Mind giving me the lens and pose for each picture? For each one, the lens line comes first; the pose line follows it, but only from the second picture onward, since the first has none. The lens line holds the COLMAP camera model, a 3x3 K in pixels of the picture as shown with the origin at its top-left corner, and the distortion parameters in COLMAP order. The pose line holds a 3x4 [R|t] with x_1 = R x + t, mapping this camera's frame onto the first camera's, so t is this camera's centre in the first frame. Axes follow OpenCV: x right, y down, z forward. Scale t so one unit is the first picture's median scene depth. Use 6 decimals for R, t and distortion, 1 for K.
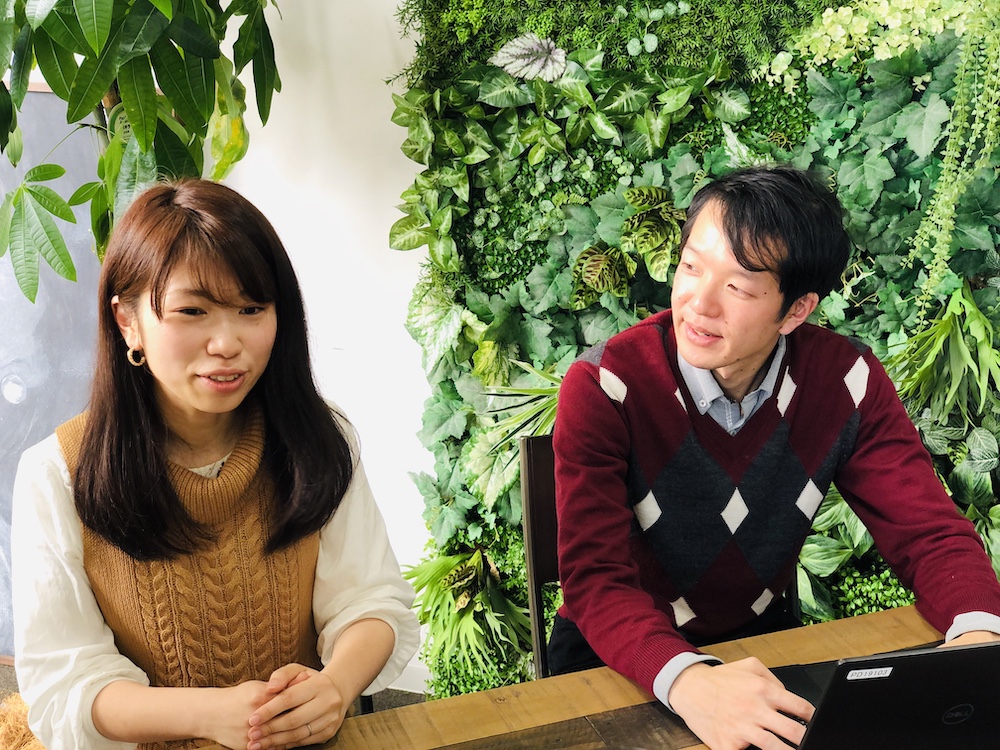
lens RADIAL K [[1537.3, 0, 498.5], [0, 1537.3, 399.0], [0, 0, 1]] dist [0.068226, -0.136399]
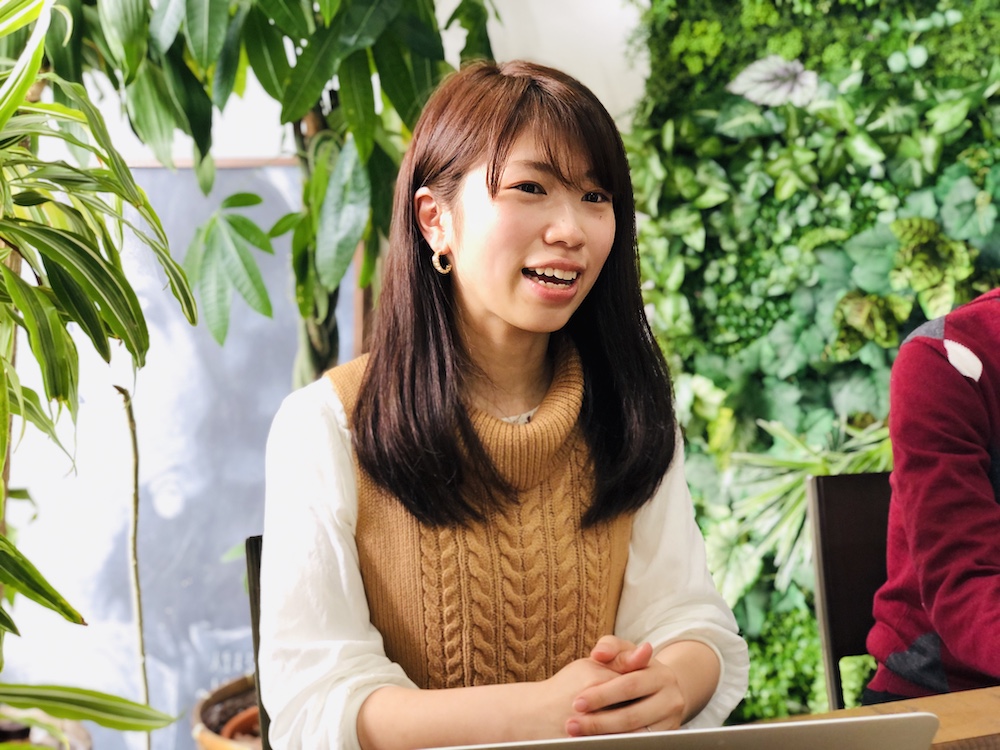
lens RADIAL K [[1537.3, 0, 498.5], [0, 1537.3, 399.0], [0, 0, 1]] dist [0.068226, -0.136399]
pose [[0.999355, -0.012489, -0.033674, -0.113474], [0.006038, 0.982672, -0.185257, 0.125219], [0.035404, 0.184934, 0.982113, 0.152479]]
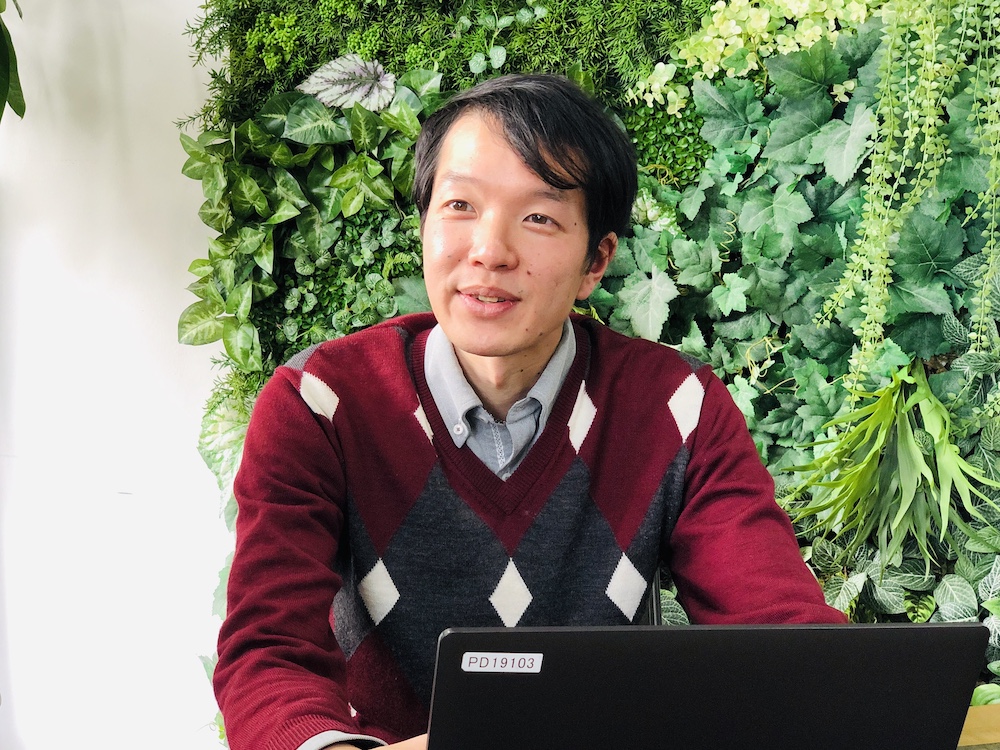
lens RADIAL K [[1788.3, 0, 486.4], [0, 1788.3, 373.0], [0, 0, 1]] dist [-0.161787, 2.681645]
pose [[0.996934, 0.019576, -0.075758, 0.161515], [-0.037243, 0.970208, -0.239394, 0.132986], [0.068815, 0.241481, 0.967962, 0.176446]]
